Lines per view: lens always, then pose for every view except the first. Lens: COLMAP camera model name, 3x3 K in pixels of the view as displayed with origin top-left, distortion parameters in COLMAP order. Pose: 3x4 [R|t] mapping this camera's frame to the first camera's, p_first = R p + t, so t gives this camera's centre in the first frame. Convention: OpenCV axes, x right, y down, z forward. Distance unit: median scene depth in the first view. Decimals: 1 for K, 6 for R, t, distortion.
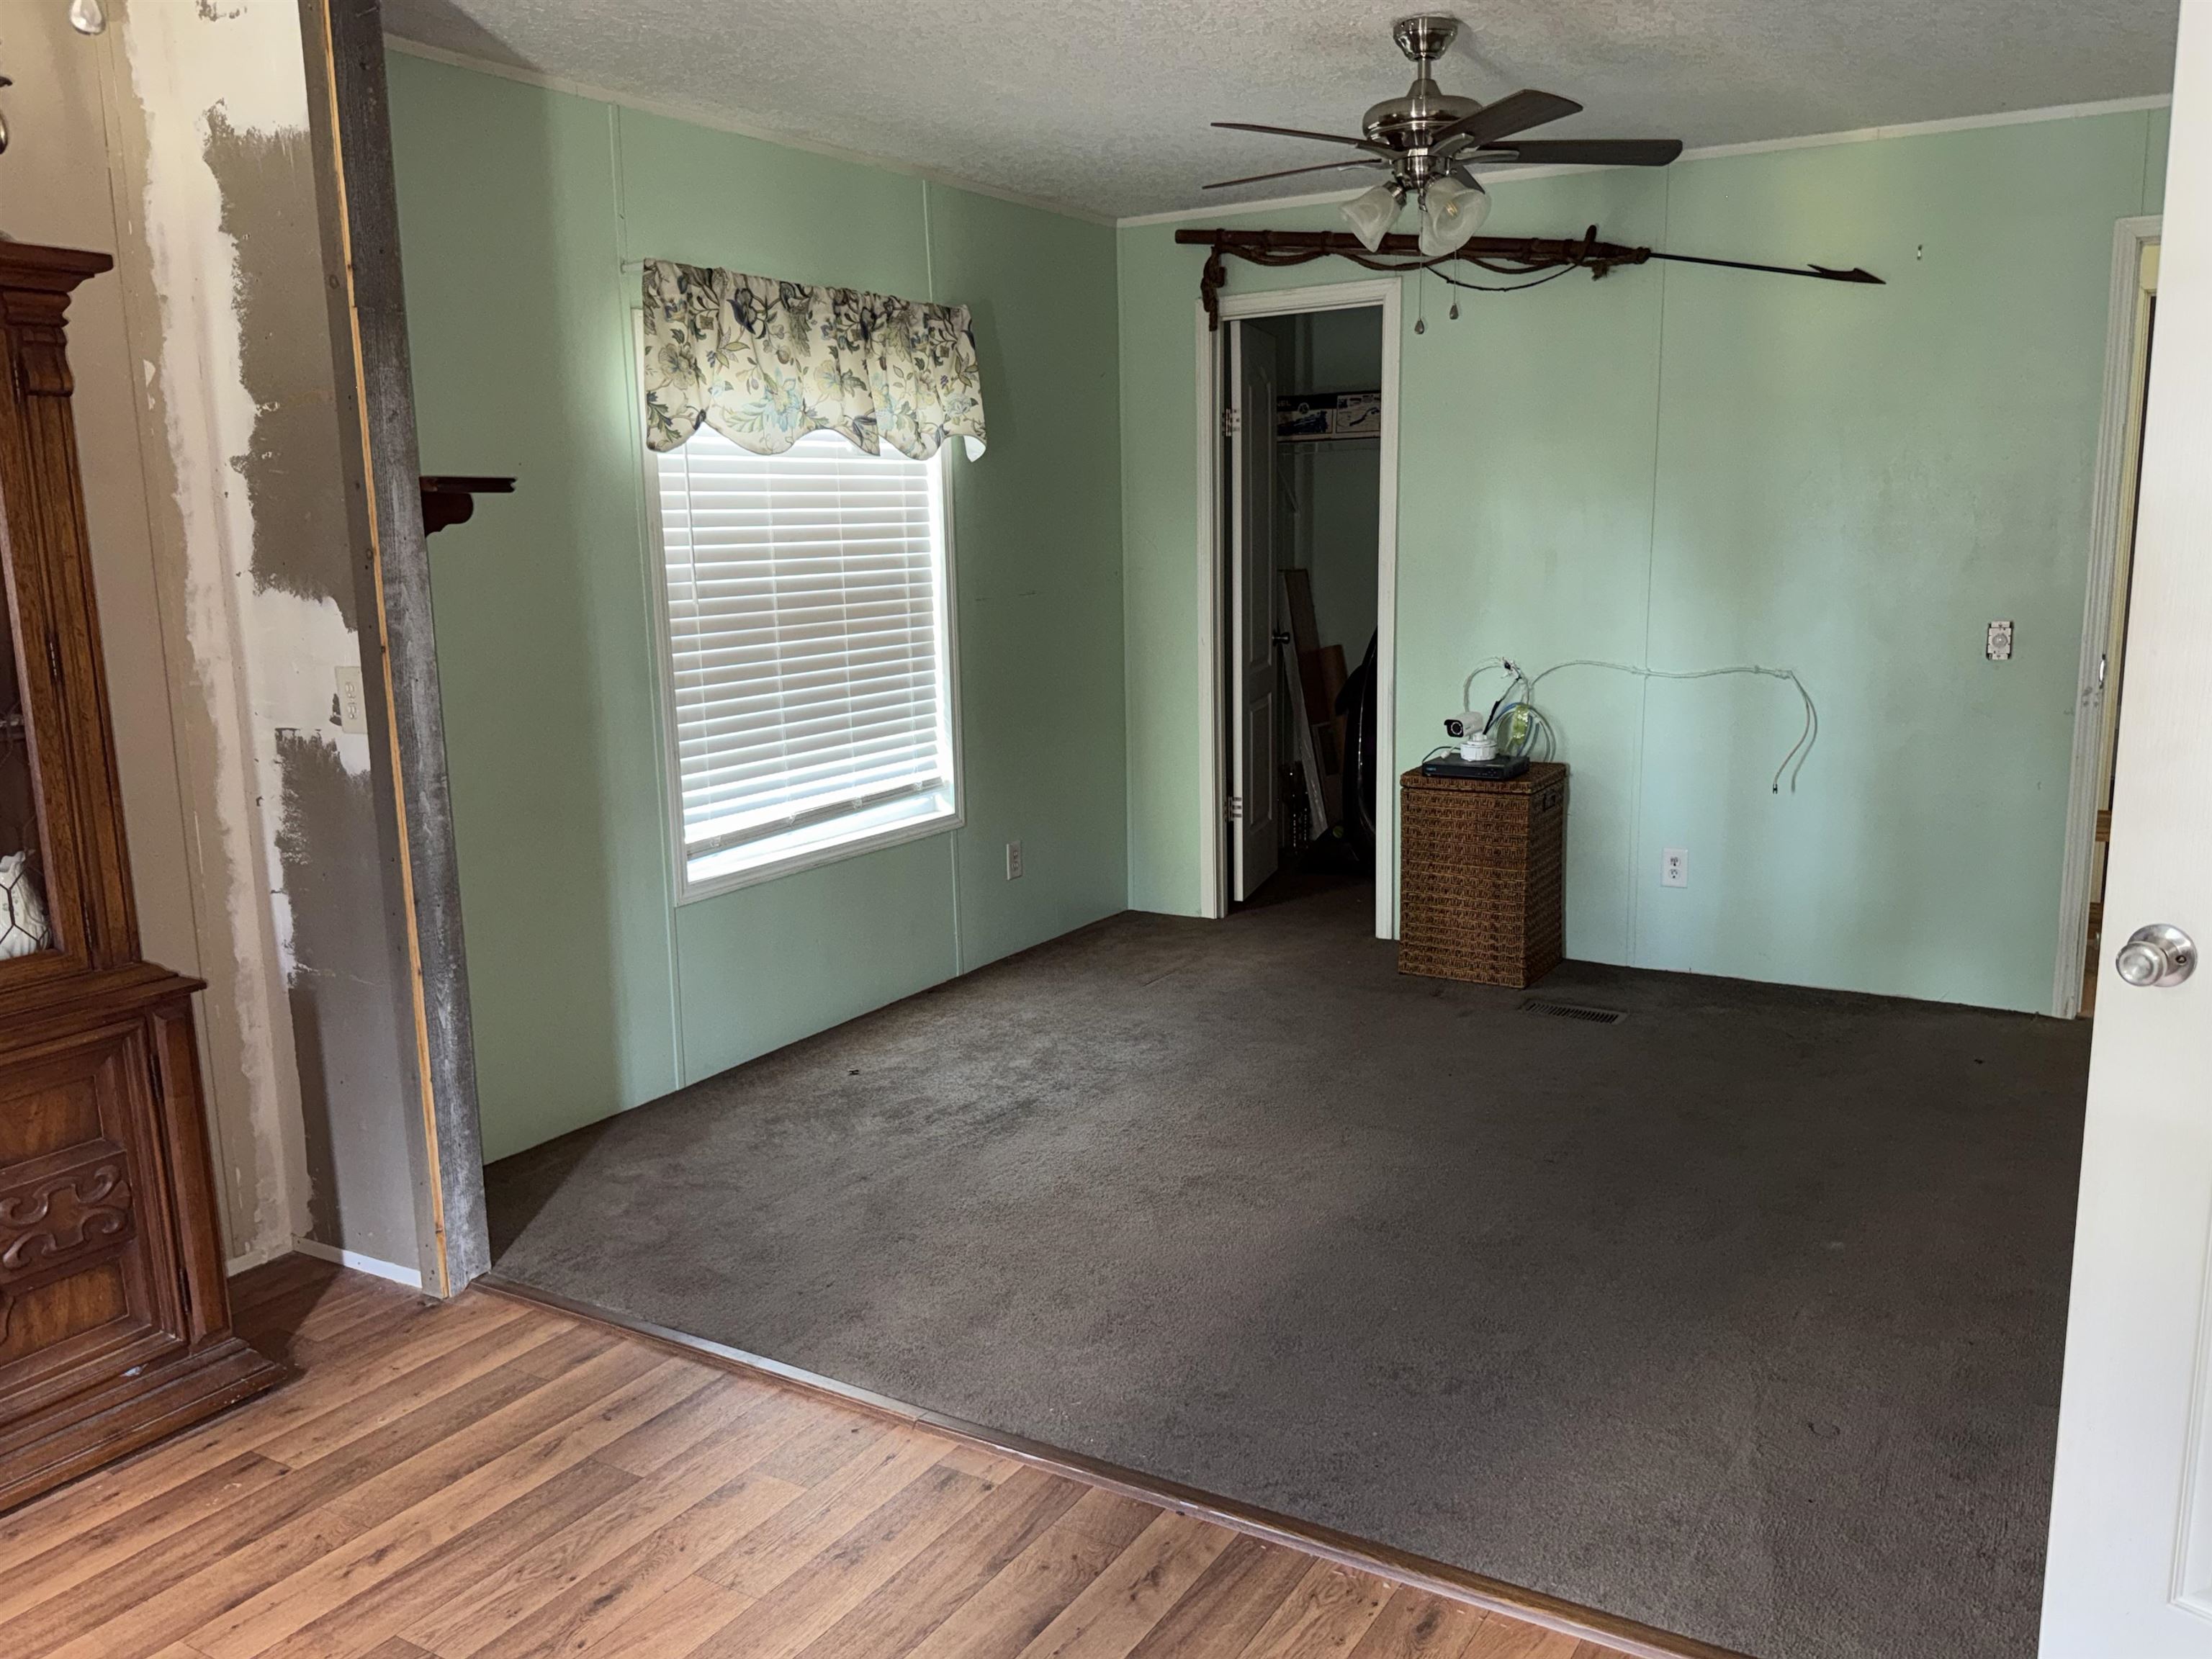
lens RADIAL K [[1730.6, 0, 1106.0], [0, 1730.6, 829.5], [0, 0, 1]] dist [0.007451, -0.008203]
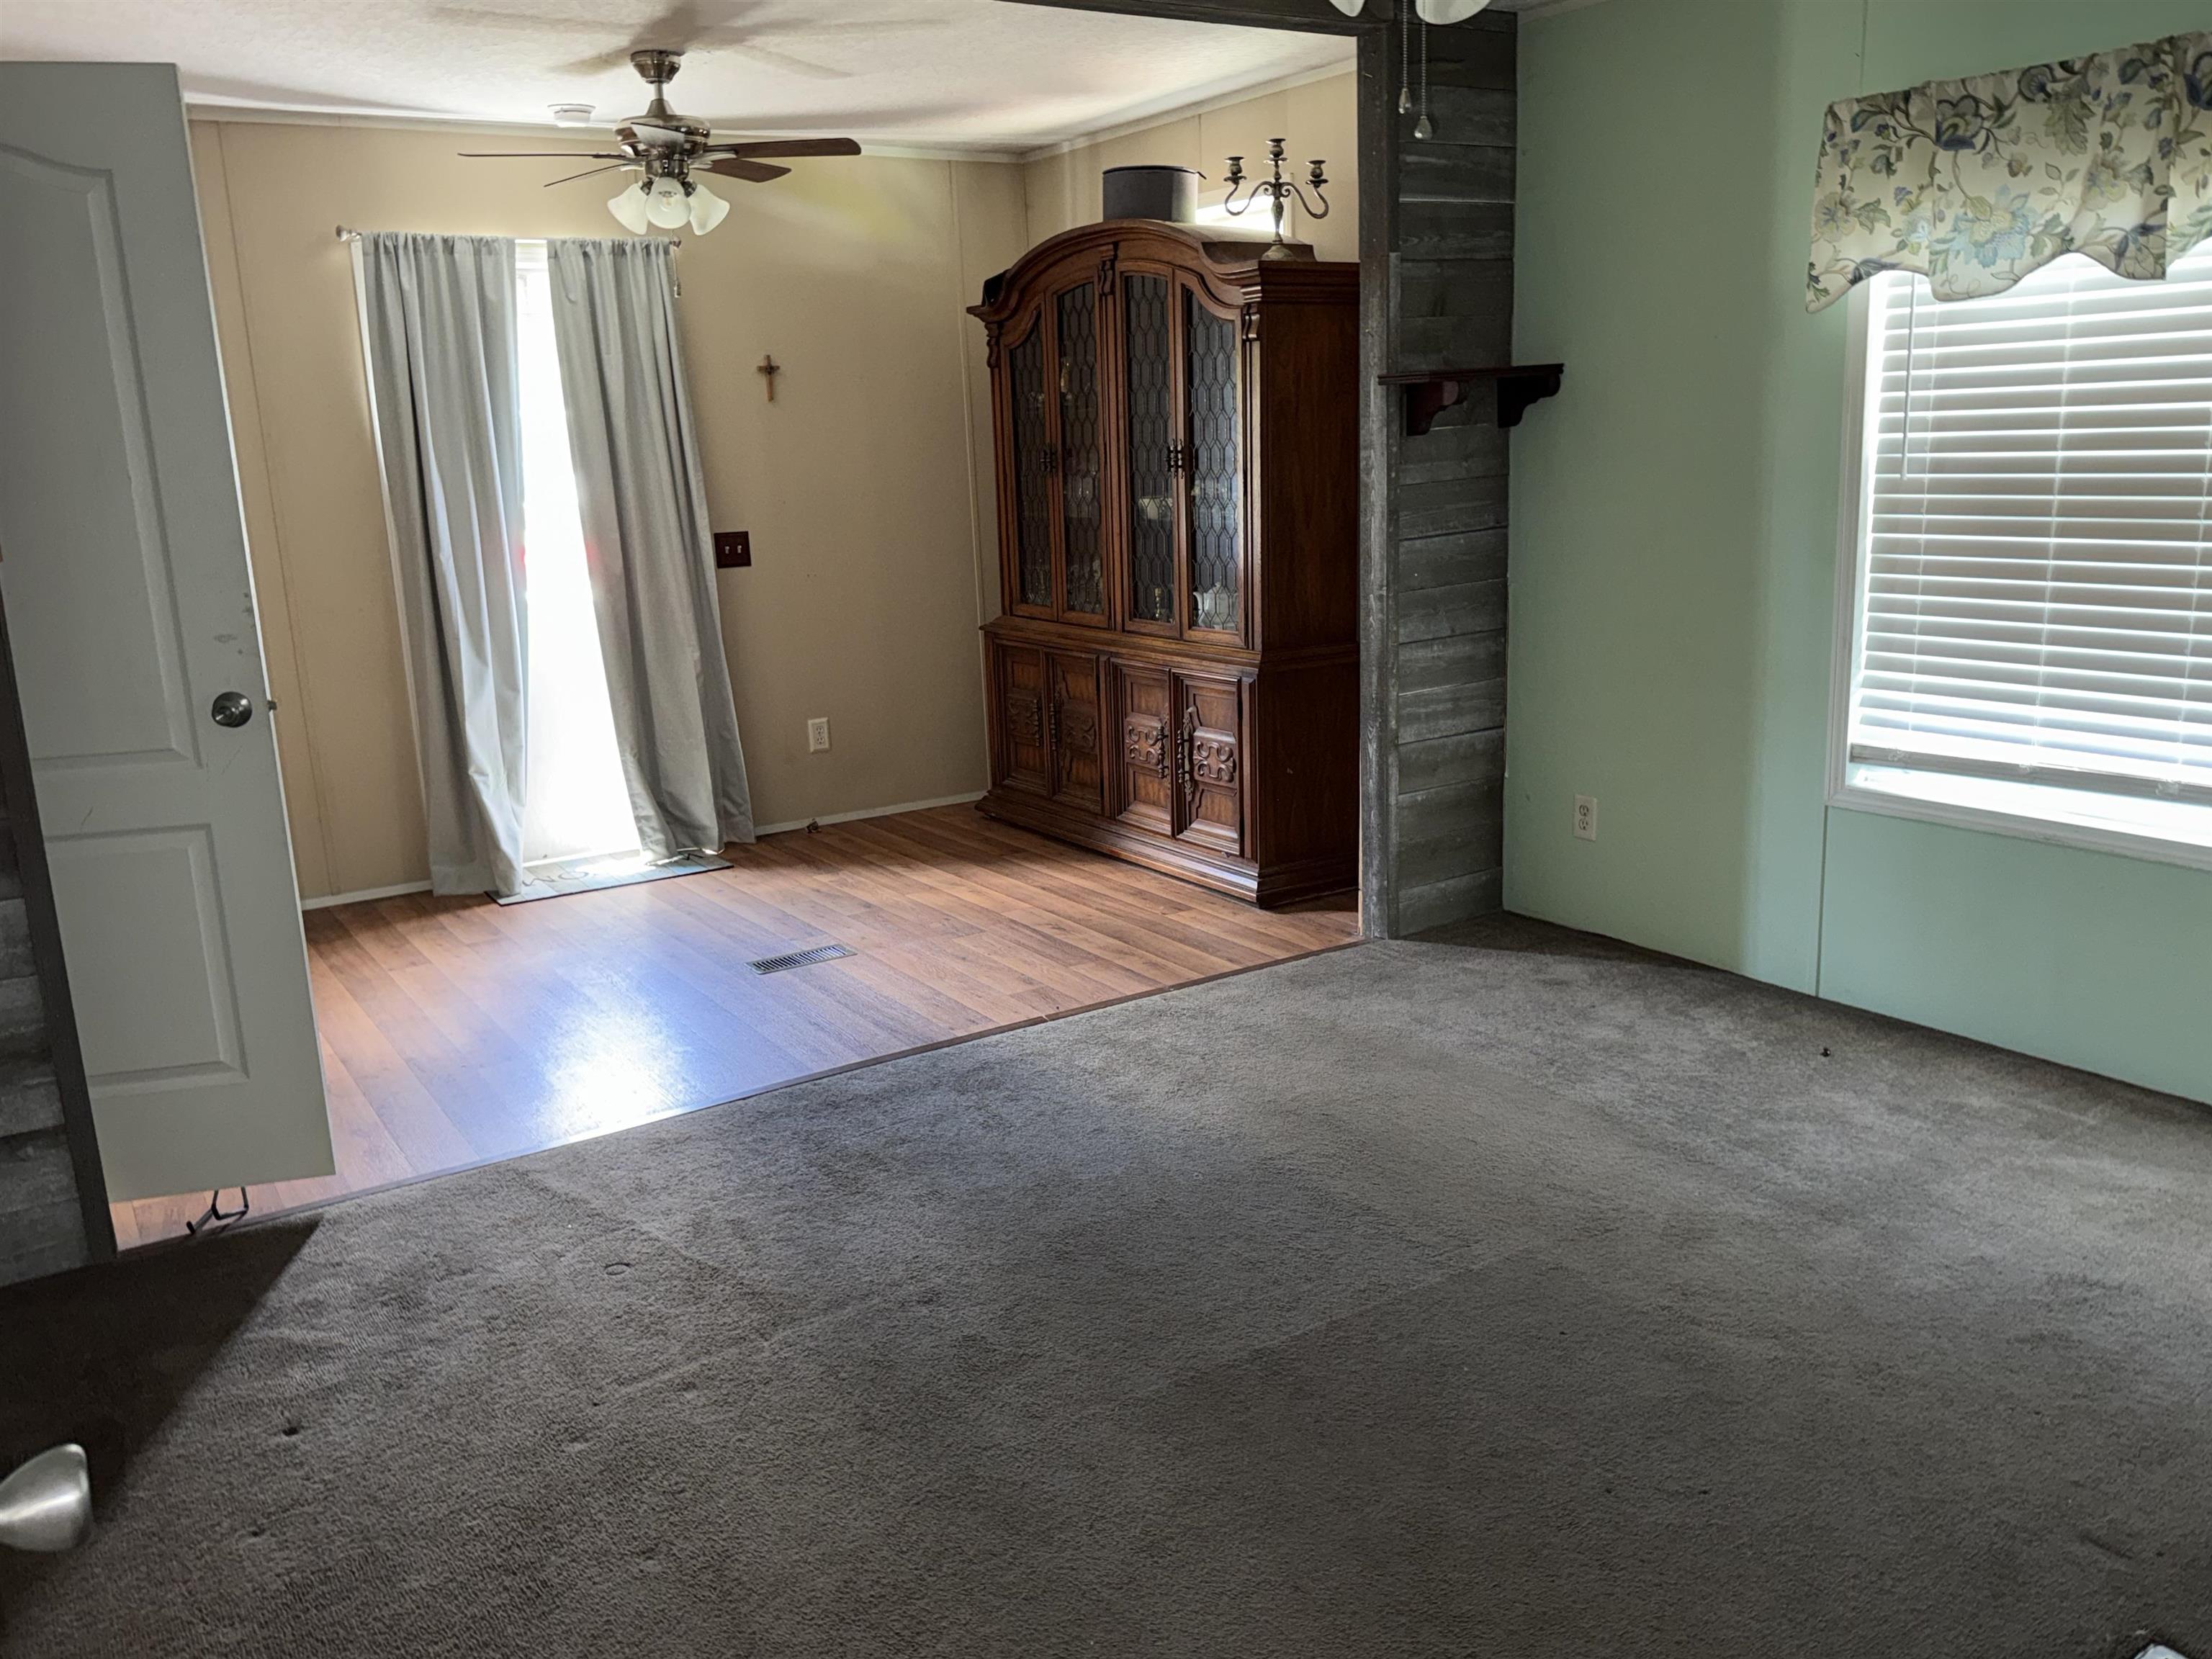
lens RADIAL K [[1769.1, 0, 1140.5], [0, 1769.1, 825.0], [0, 0, 1]] dist [0.002622, -0.086637]
pose [[-0.432356, 0.225940, -0.872937, 1.013365], [-0.116781, 0.945914, 0.302669, -0.257866], [0.894109, 0.232803, -0.382586, 1.412851]]
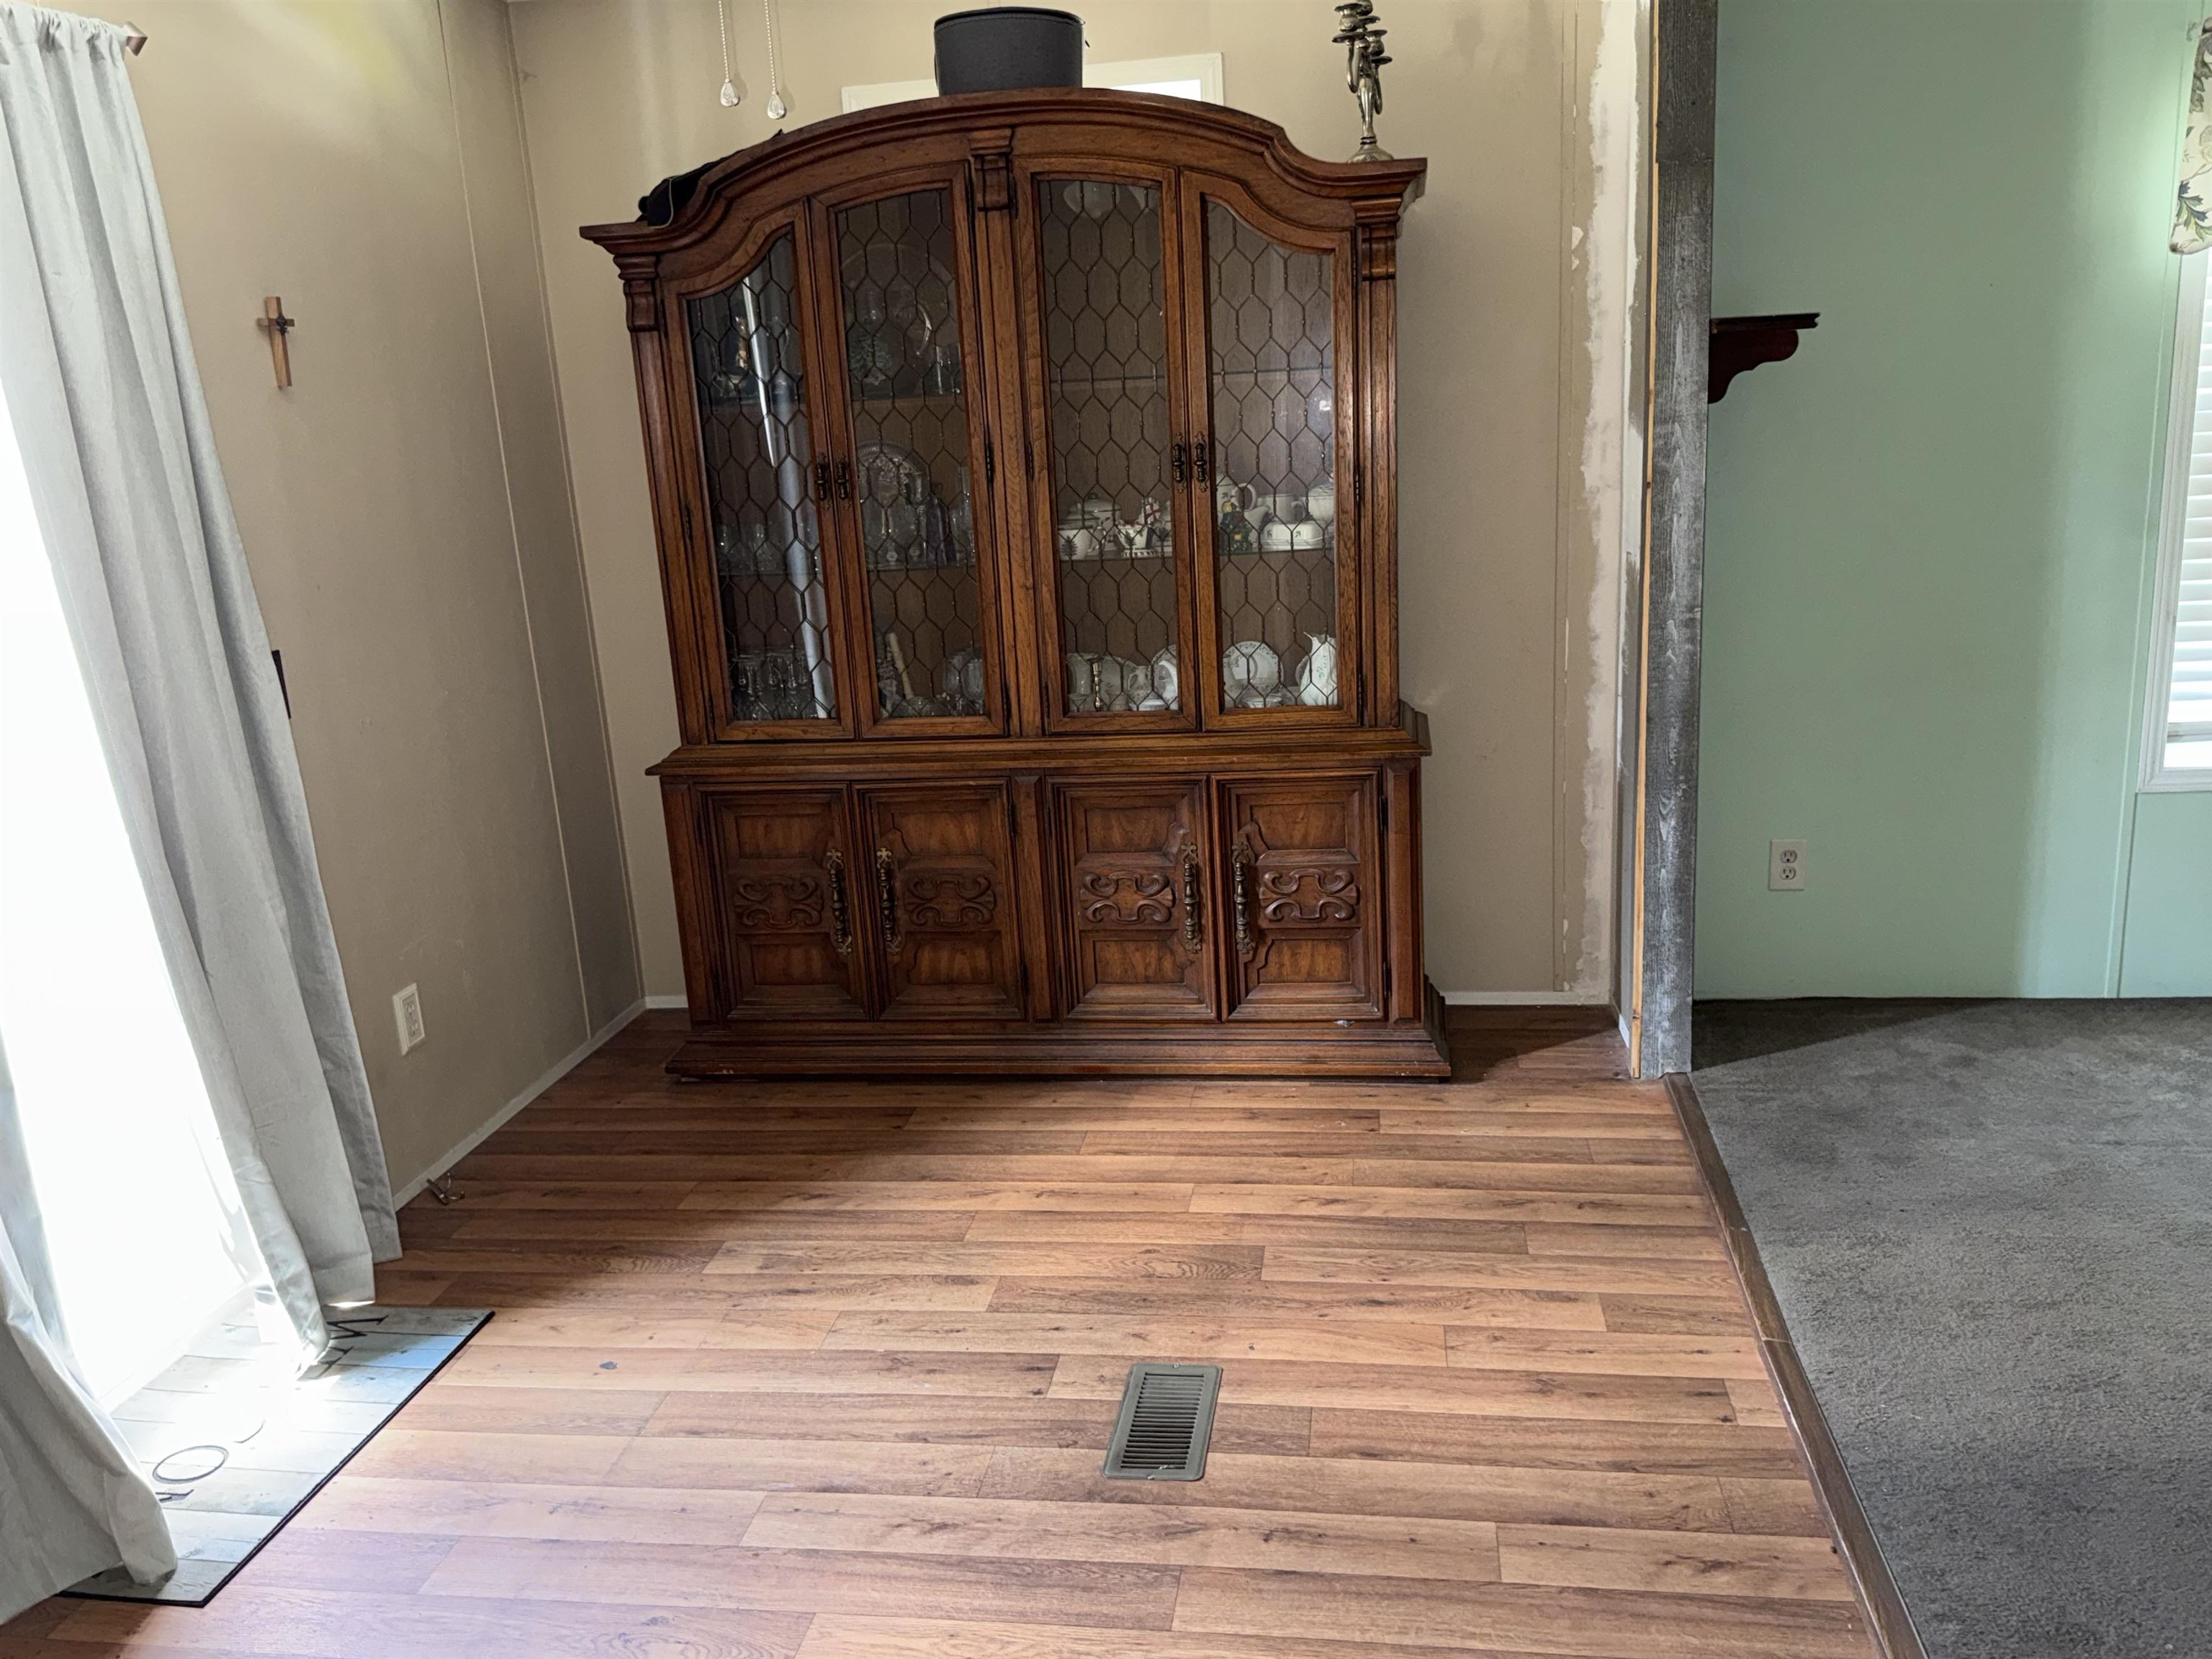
lens RADIAL K [[1734.0, 0, 1105.8], [0, 1734.0, 843.9], [0, 0, 1]] dist [0.047283, -0.090316]
pose [[0.374392, 0.223967, -0.899816, 0.474038], [-0.112582, 0.974193, 0.195637, -0.057627], [0.920411, 0.028058, 0.389944, 0.252504]]
